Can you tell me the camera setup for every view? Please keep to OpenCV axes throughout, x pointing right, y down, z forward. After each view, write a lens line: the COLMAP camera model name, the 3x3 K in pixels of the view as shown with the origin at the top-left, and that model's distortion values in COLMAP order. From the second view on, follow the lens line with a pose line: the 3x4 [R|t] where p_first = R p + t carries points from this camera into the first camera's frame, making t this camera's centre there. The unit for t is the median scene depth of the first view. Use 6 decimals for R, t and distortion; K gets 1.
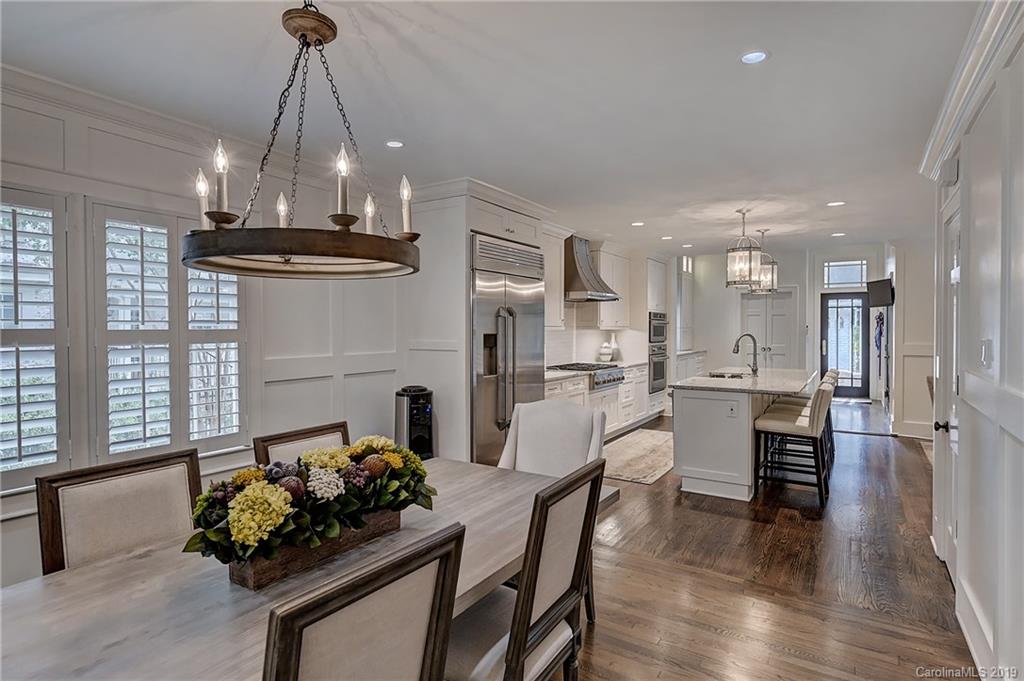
lens RADIAL K [[538.2, 0, 506.8], [0, 538.2, 335.6], [0, 0, 1]] dist [-0.002488, 0.000281]
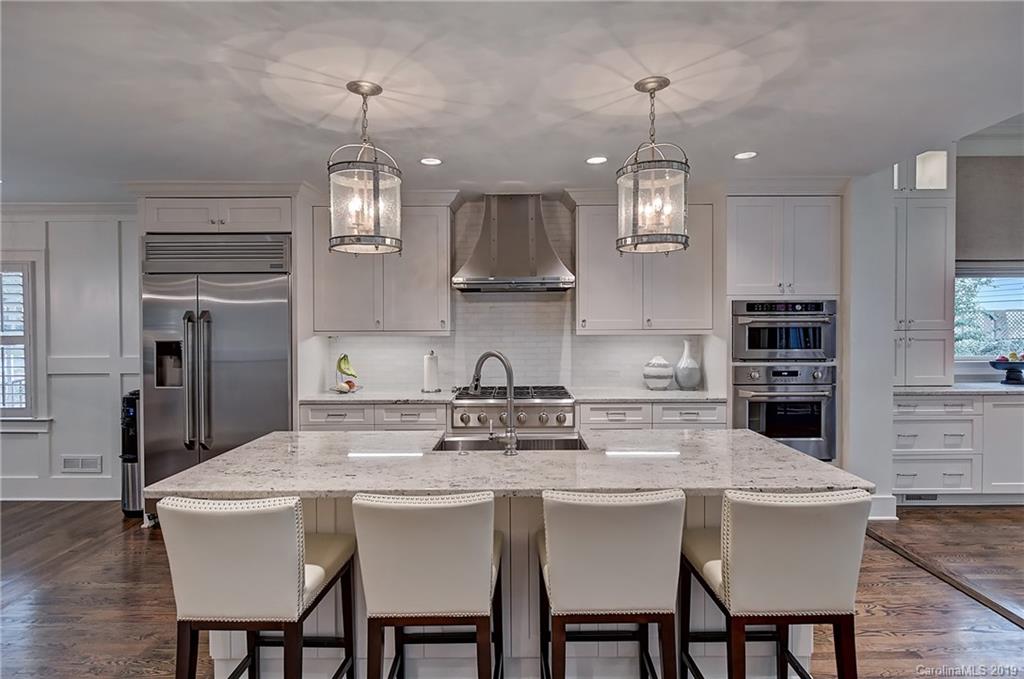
lens RADIAL K [[538.2, 0, 508.8], [0, 538.2, 331.9], [0, 0, 1]] dist [-0.002488, 0.000281]
pose [[0.525672, 0.013576, -0.850579, 0.658190], [-0.004864, 0.999904, 0.012954, -0.021880], [0.850673, -0.002672, 0.525688, 0.633160]]
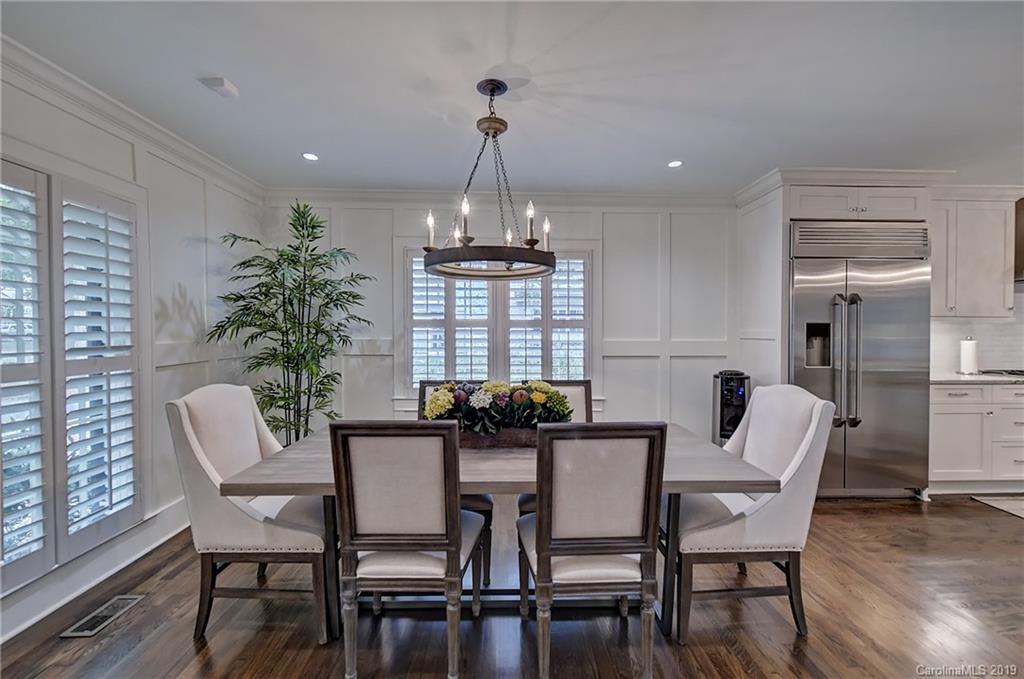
lens RADIAL K [[423.6, 0, 509.0], [0, 423.6, 340.7], [0, 0, 1]] dist [-0.007656, -0.000712]
pose [[0.556026, 0.019540, -0.830935, 0.176065], [-0.015029, 0.999797, 0.013454, 0.016056], [0.831029, 0.005008, 0.556207, 0.075895]]
